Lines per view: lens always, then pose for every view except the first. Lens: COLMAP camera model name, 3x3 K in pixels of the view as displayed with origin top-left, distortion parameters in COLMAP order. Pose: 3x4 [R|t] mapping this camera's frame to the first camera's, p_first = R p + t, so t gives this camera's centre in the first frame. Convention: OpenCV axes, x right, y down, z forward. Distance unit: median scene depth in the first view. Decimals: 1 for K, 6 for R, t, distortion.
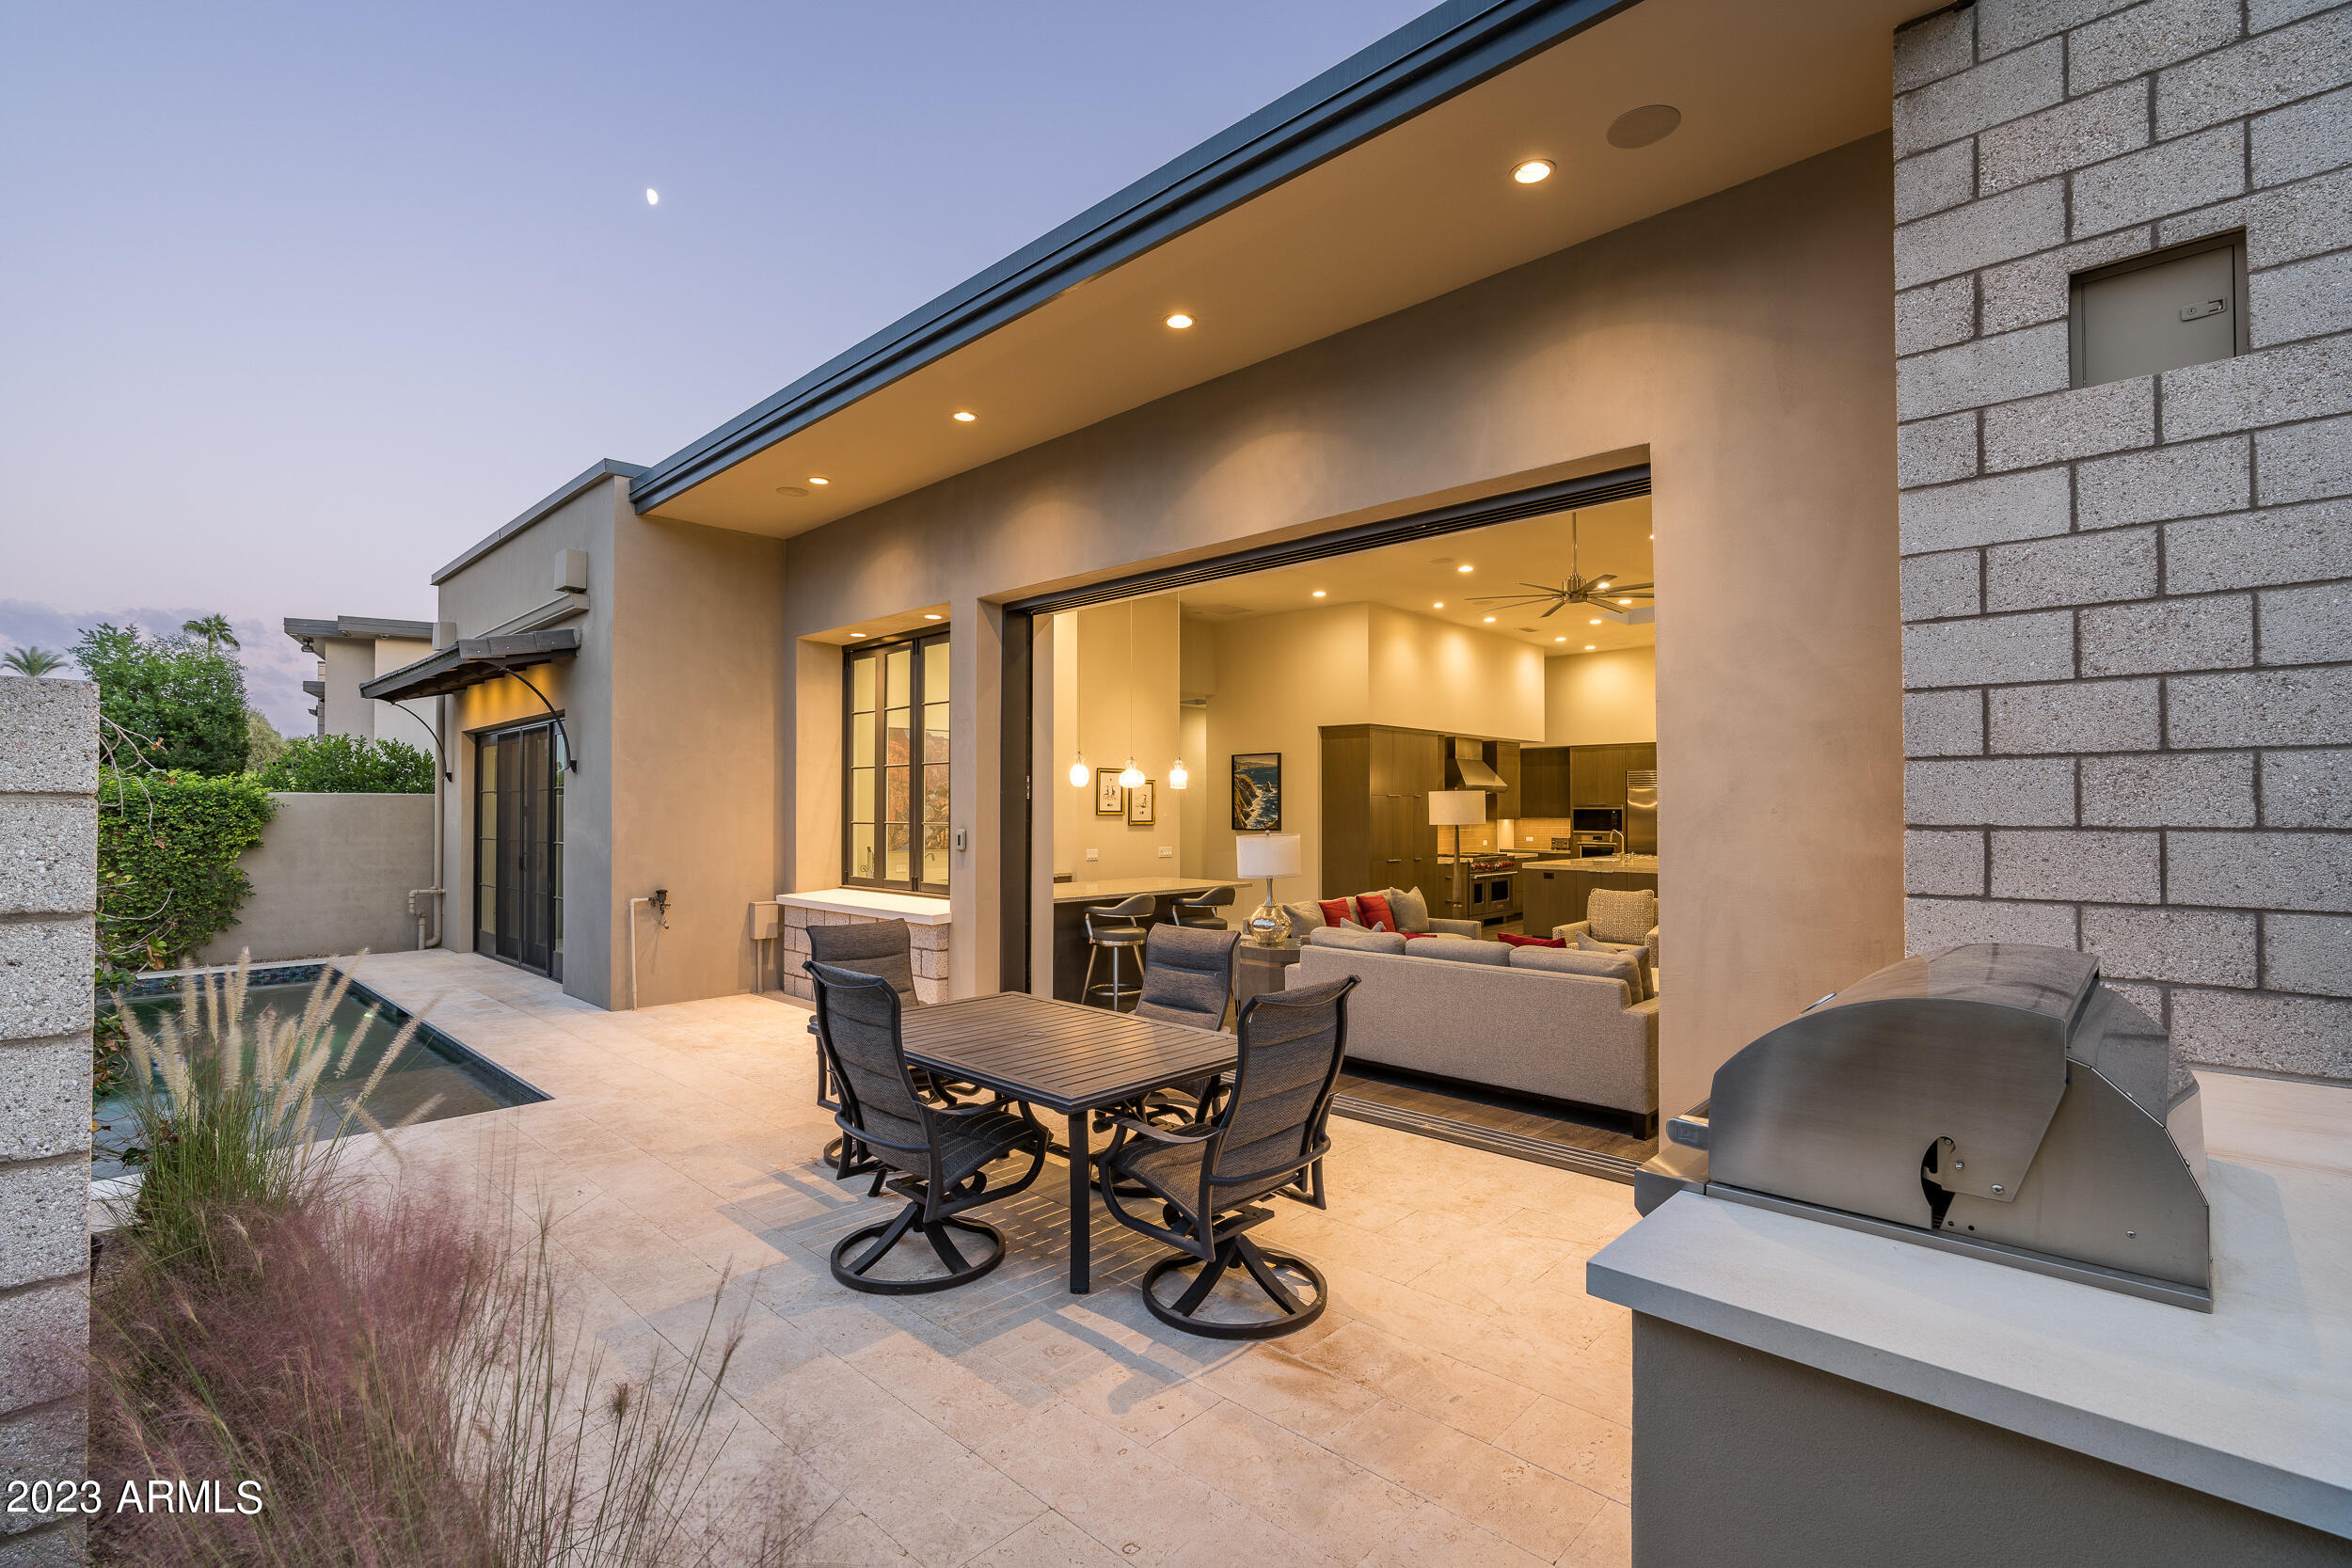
lens RADIAL K [[1059.0, 0, 1179.2], [0, 1059.0, 791.6], [0, 0, 1]] dist [-0.013099, 0.000896]
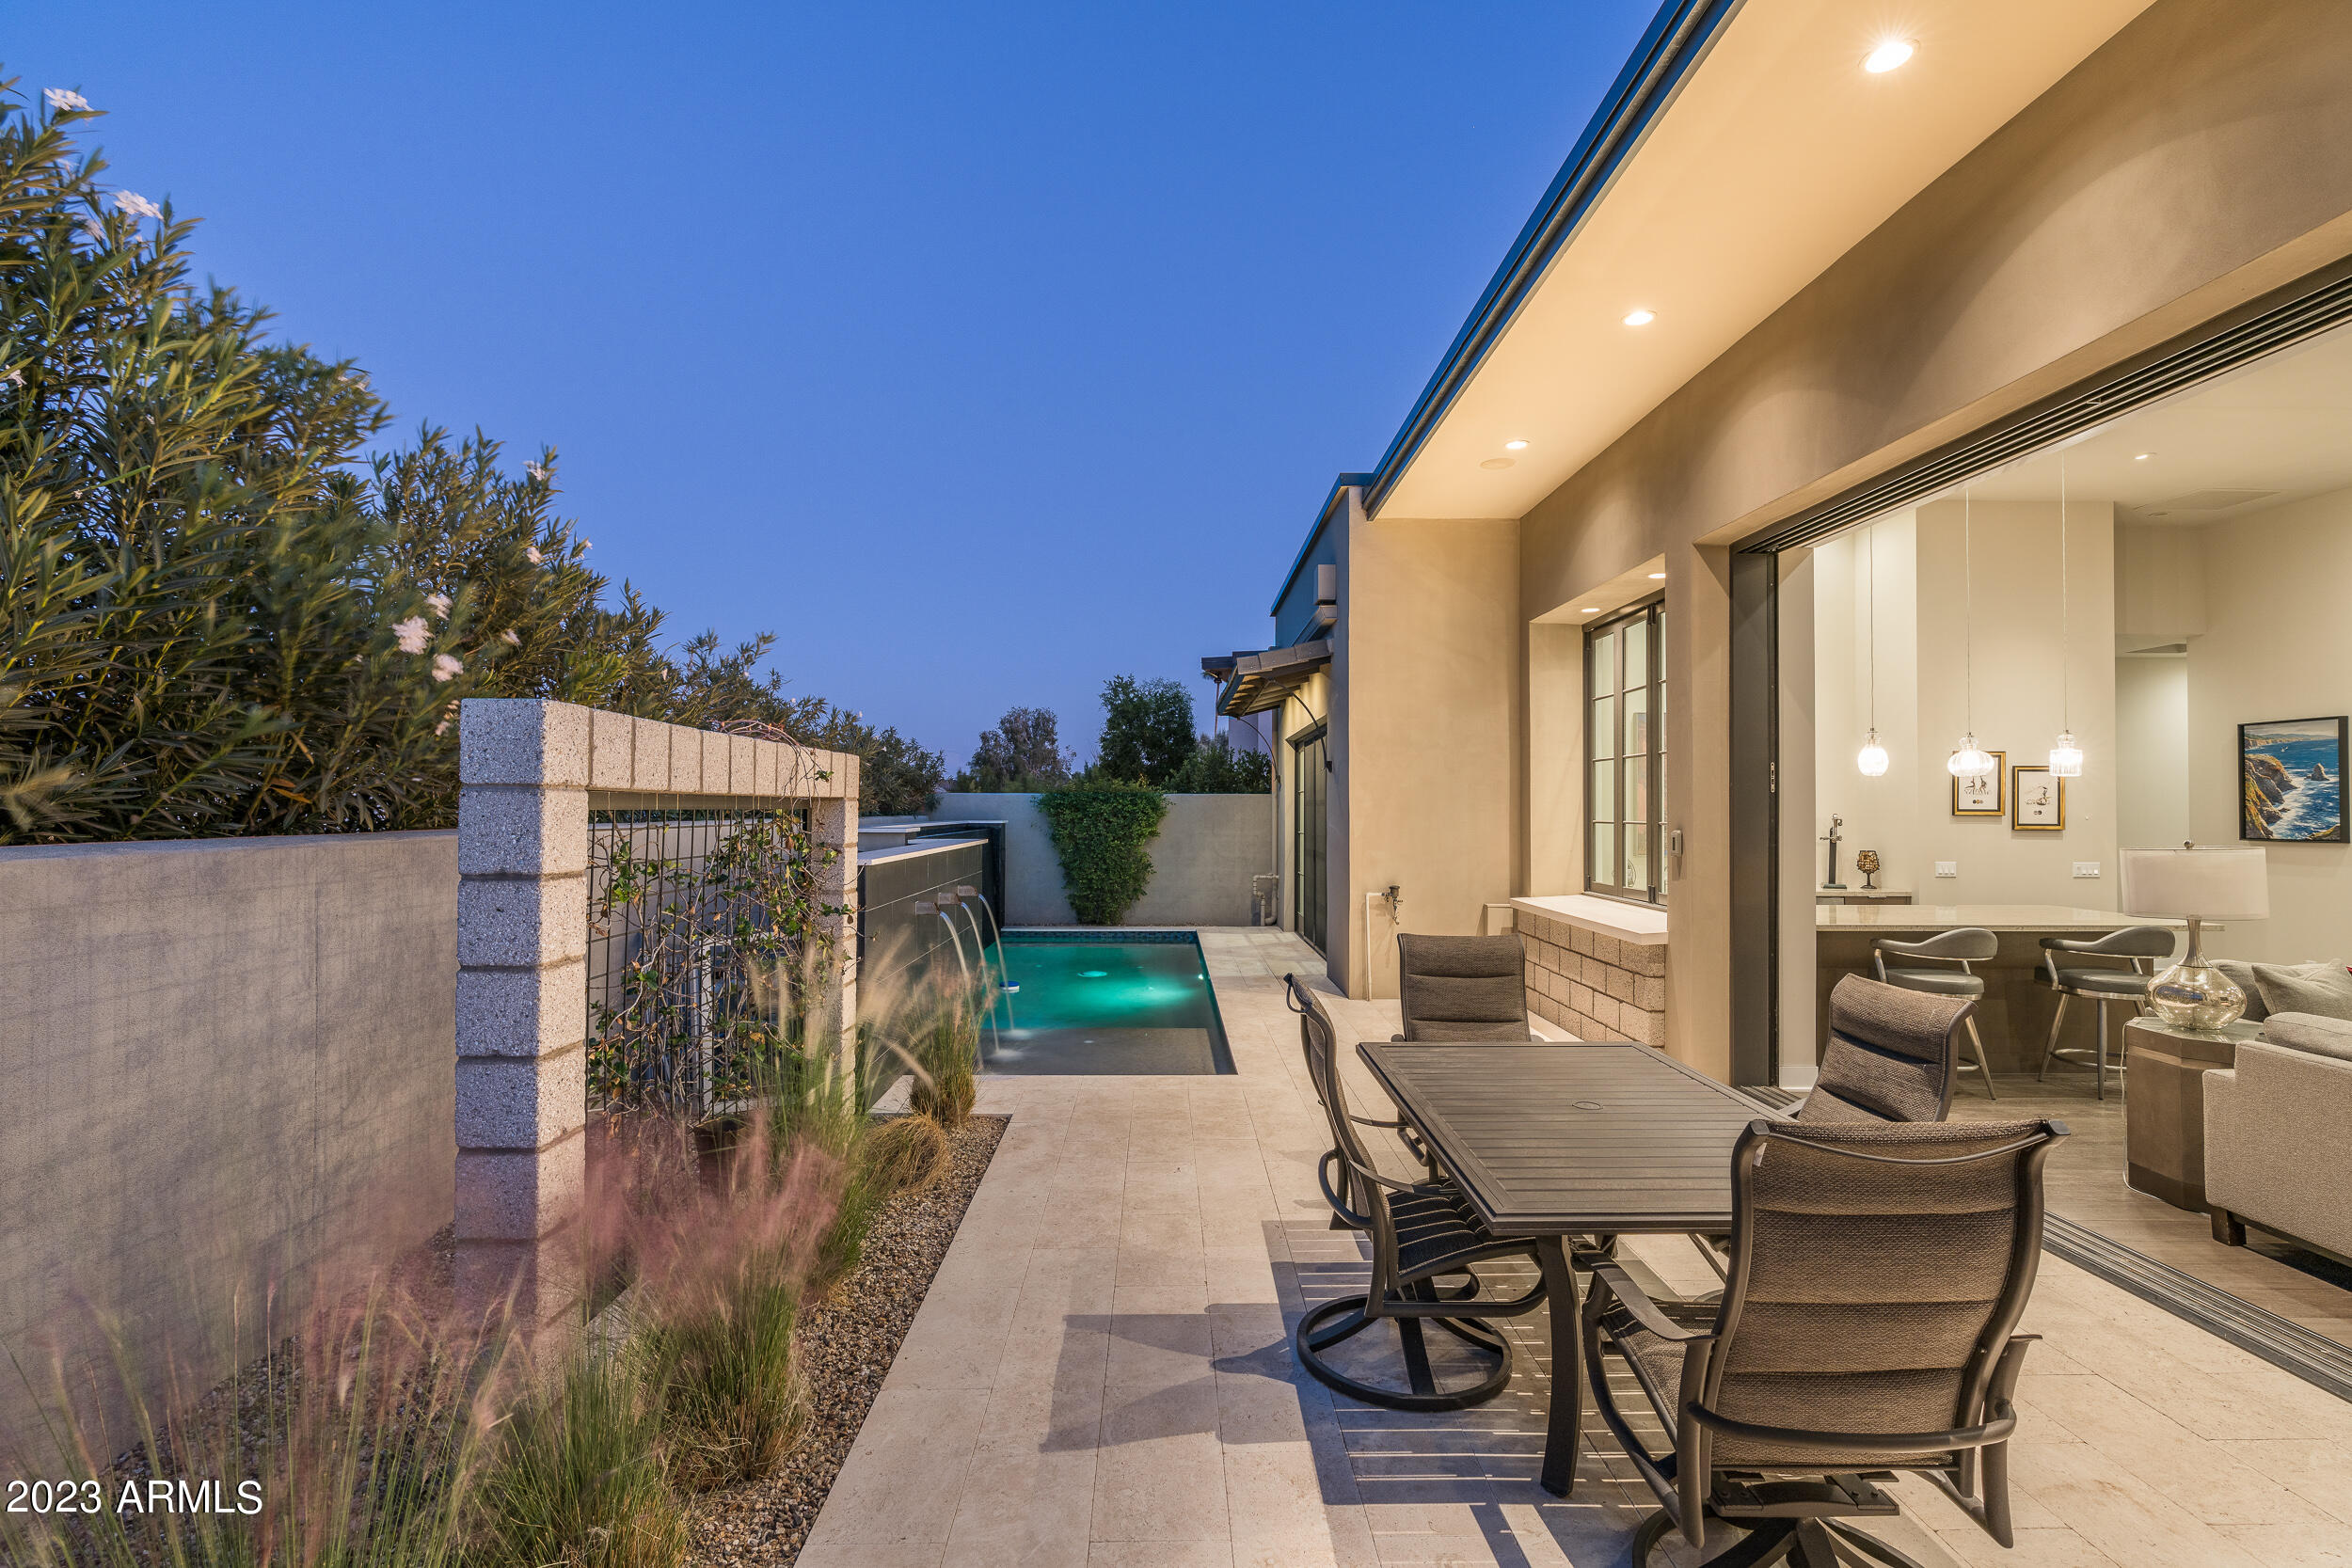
lens RADIAL K [[1059.0, 0, 1174.6], [0, 1059.0, 790.8], [0, 0, 1]] dist [-0.013099, 0.000896]
pose [[0.691512, -0.010865, -0.722283, 0.098696], [0.009767, 0.999936, -0.005690, 0.005323], [0.722299, -0.003120, 0.691574, 0.141316]]
